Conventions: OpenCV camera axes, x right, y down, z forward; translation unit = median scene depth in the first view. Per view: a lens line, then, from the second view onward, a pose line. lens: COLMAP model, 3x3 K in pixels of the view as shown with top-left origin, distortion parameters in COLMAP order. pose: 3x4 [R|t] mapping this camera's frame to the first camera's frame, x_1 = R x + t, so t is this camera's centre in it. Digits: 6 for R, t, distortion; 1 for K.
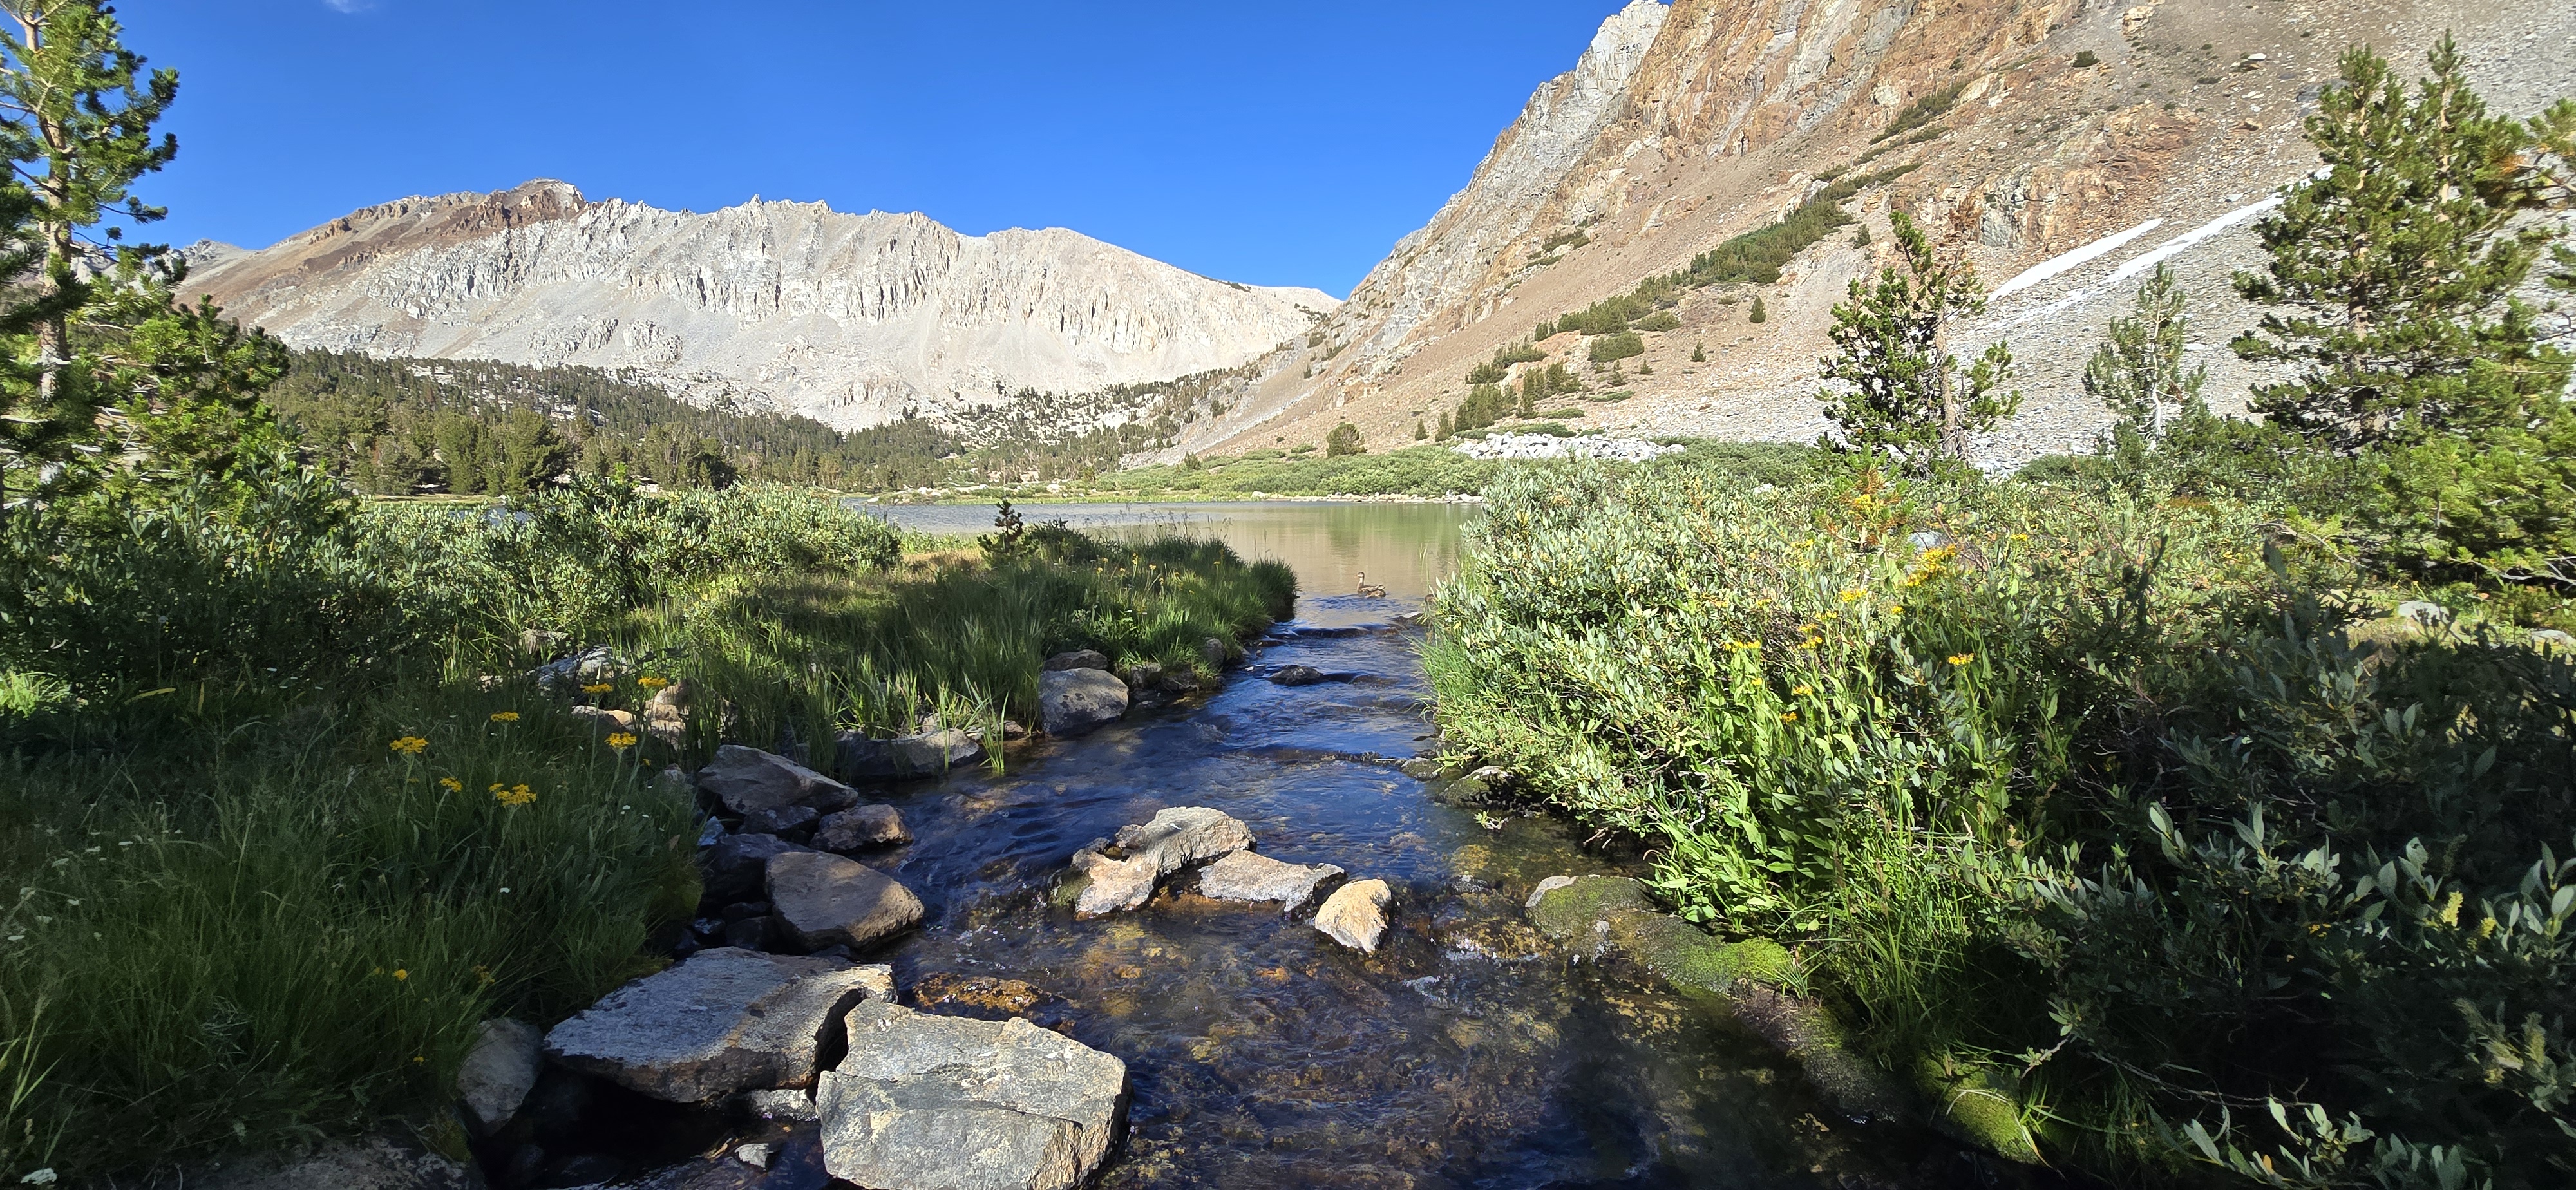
lens RADIAL K [[1072.5, 0, 1297.4], [0, 1072.5, 604.6], [0, 0, 1]] dist [-0.003958, -0.000233]
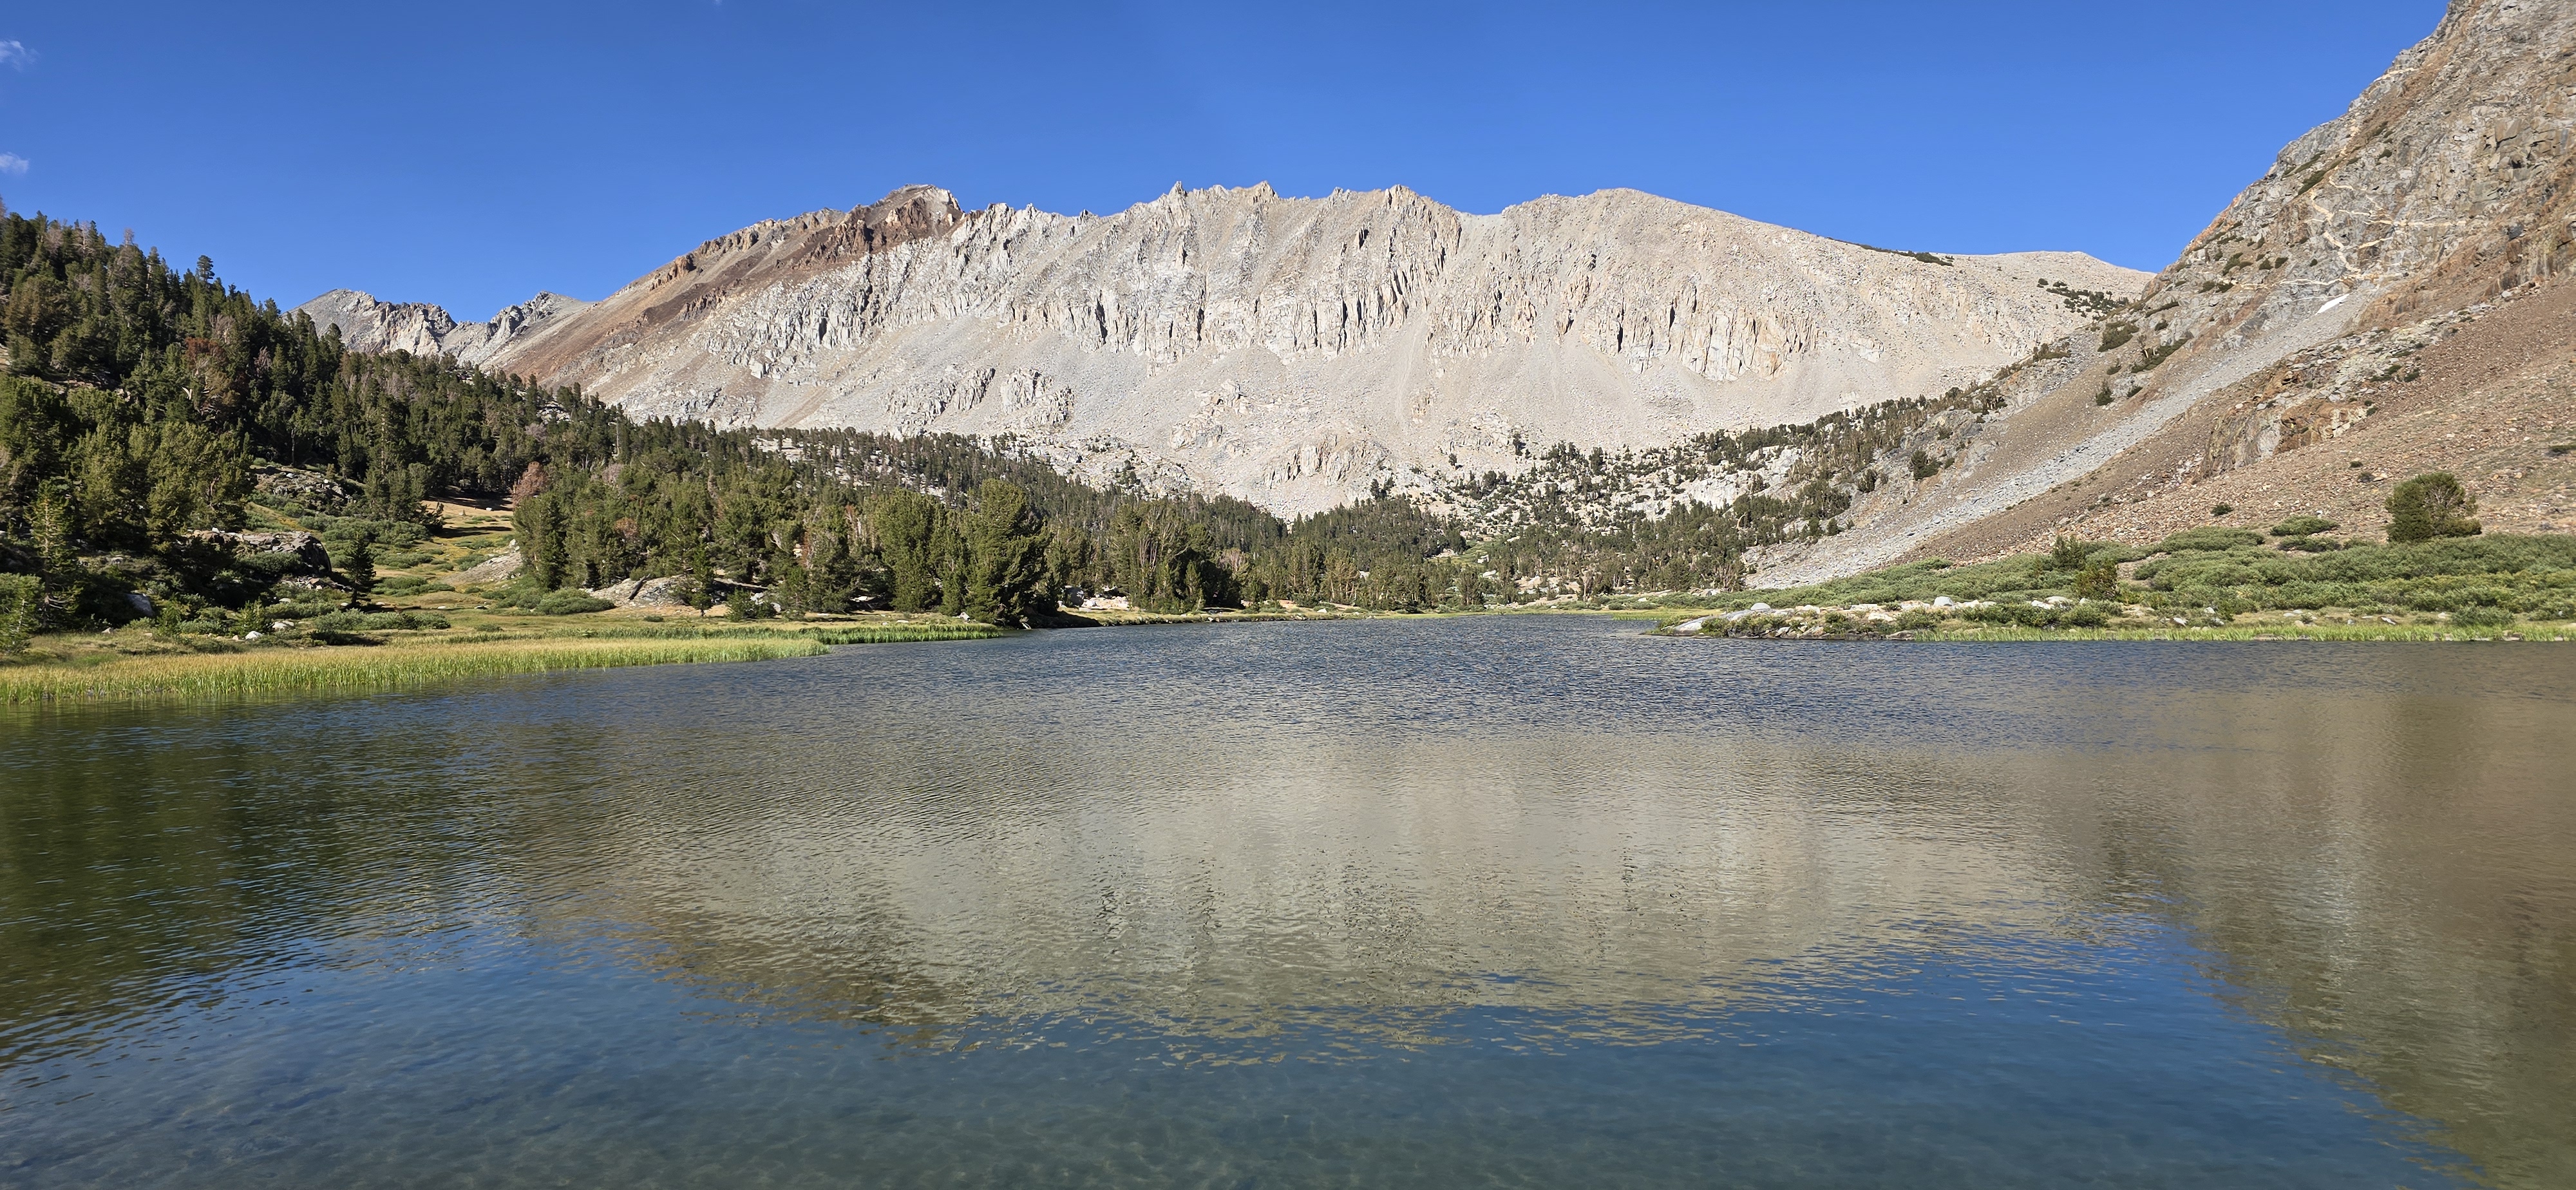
lens RADIAL K [[1711.8, 0, 1262.3], [0, 1711.8, 596.5], [0, 0, 1]] dist [0.111918, -0.137387]
pose [[0.927776, 0.000780, -0.373137, -0.100329], [-0.042765, 0.993631, -0.104256, -0.006713], [0.370679, 0.112684, 0.921900, 0.062143]]
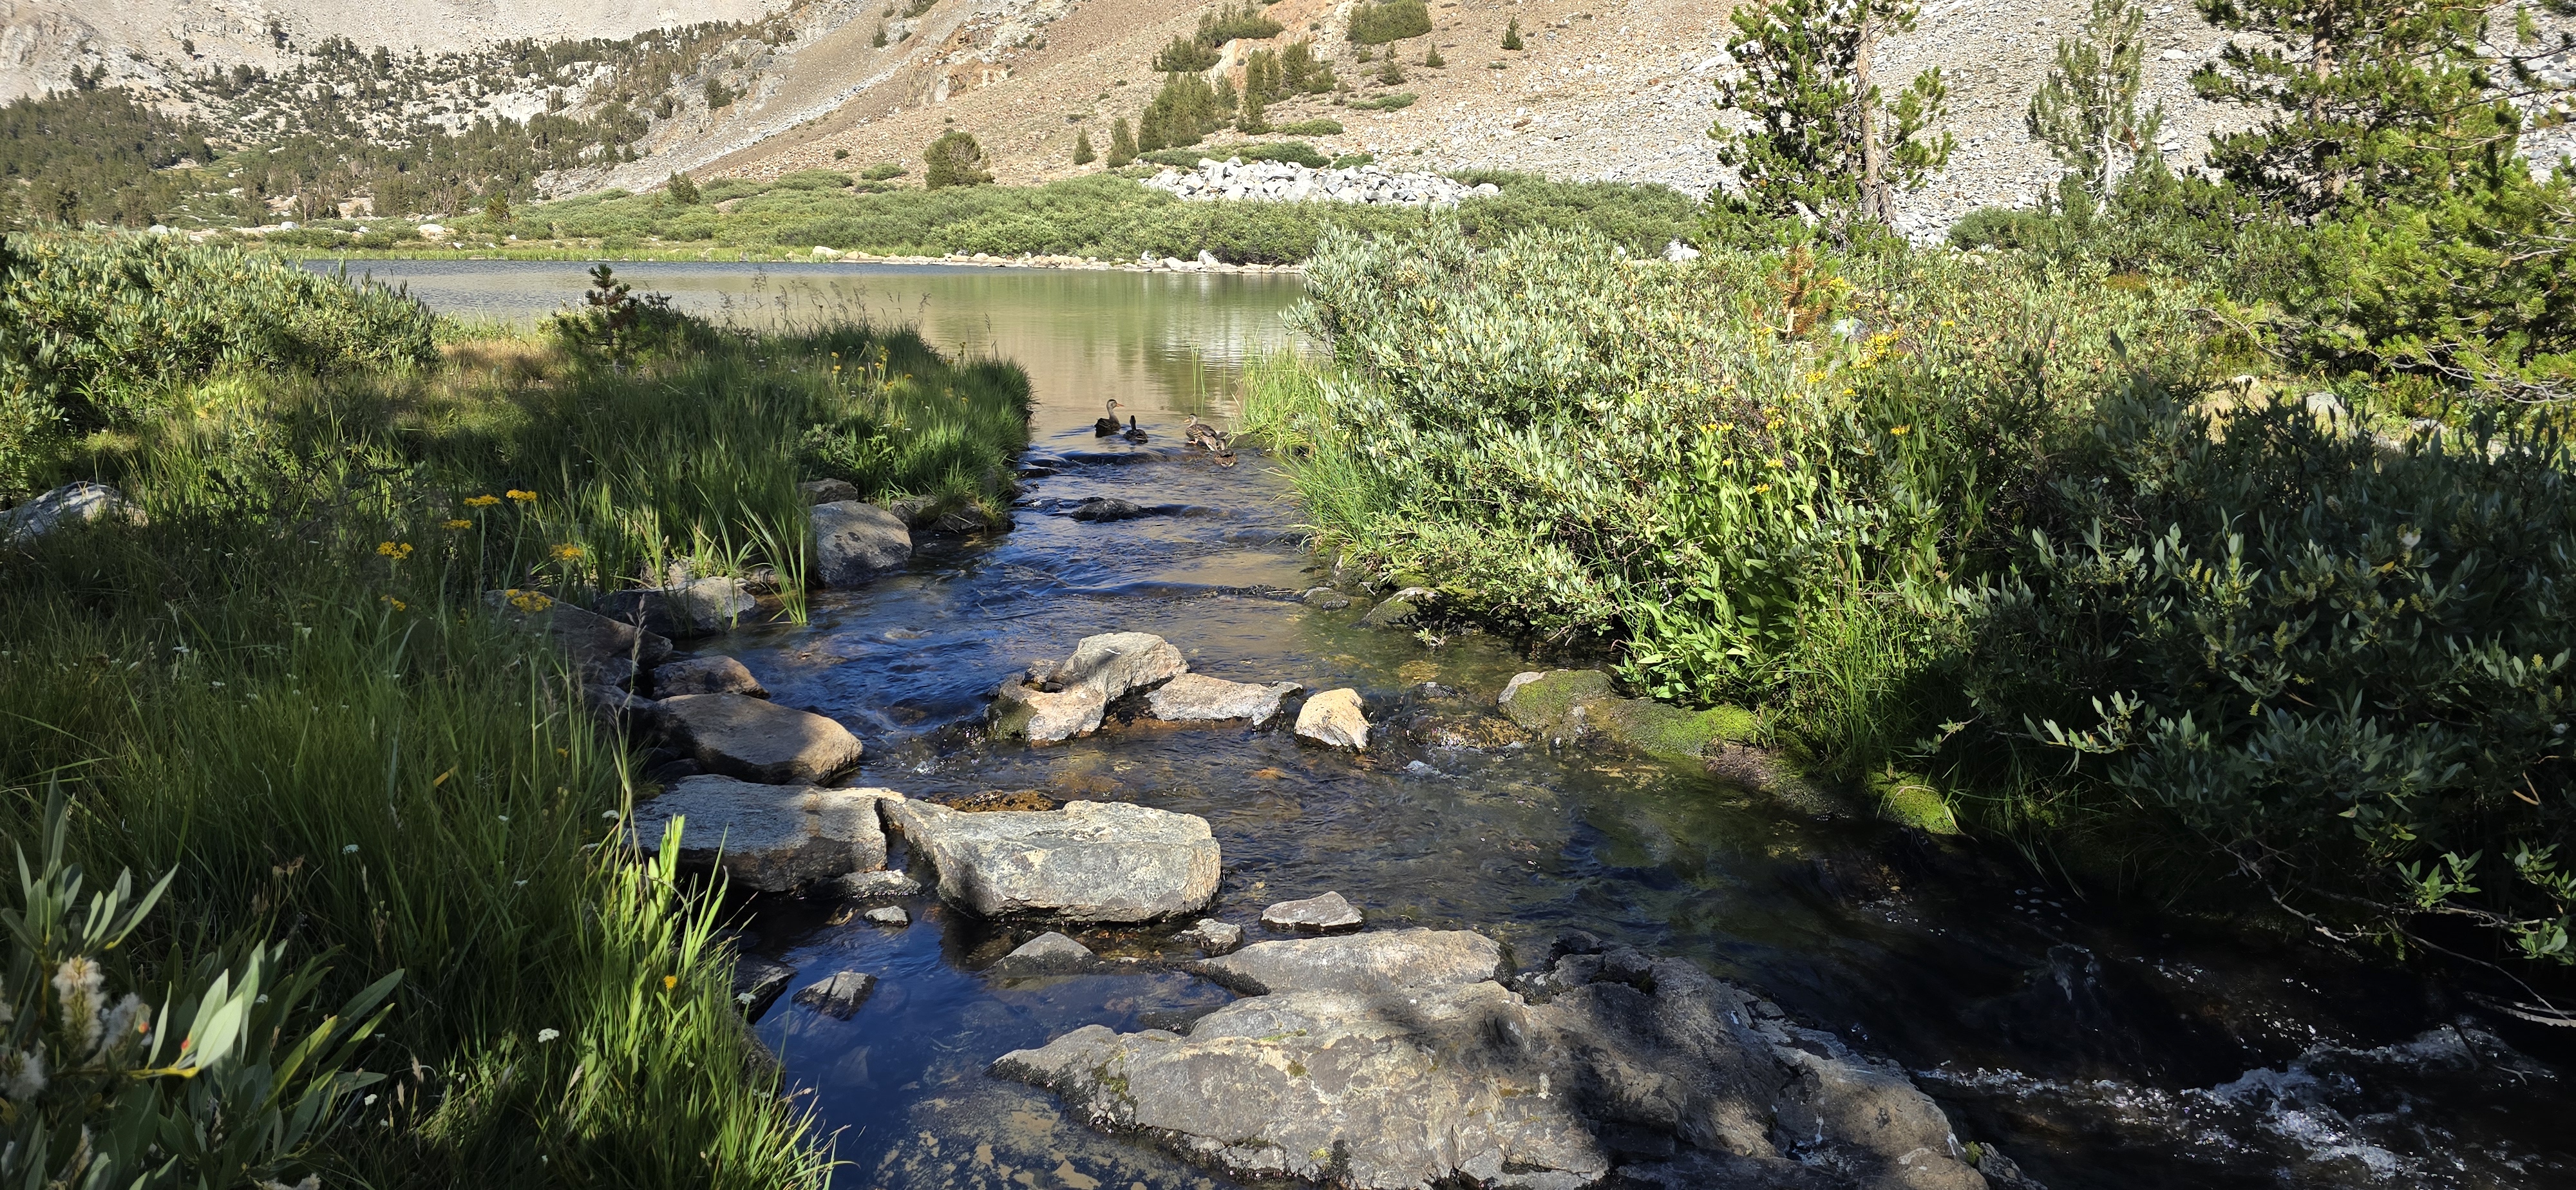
lens RADIAL K [[1721.8, 0, 1343.3], [0, 1721.8, 601.6], [0, 0, 1]] dist [0.080694, -0.079631]
pose [[0.965771, -0.038665, 0.256497, -0.003215], [0.014057, 0.995177, 0.097086, 0.000308], [-0.259014, -0.090157, 0.961657, -0.004715]]
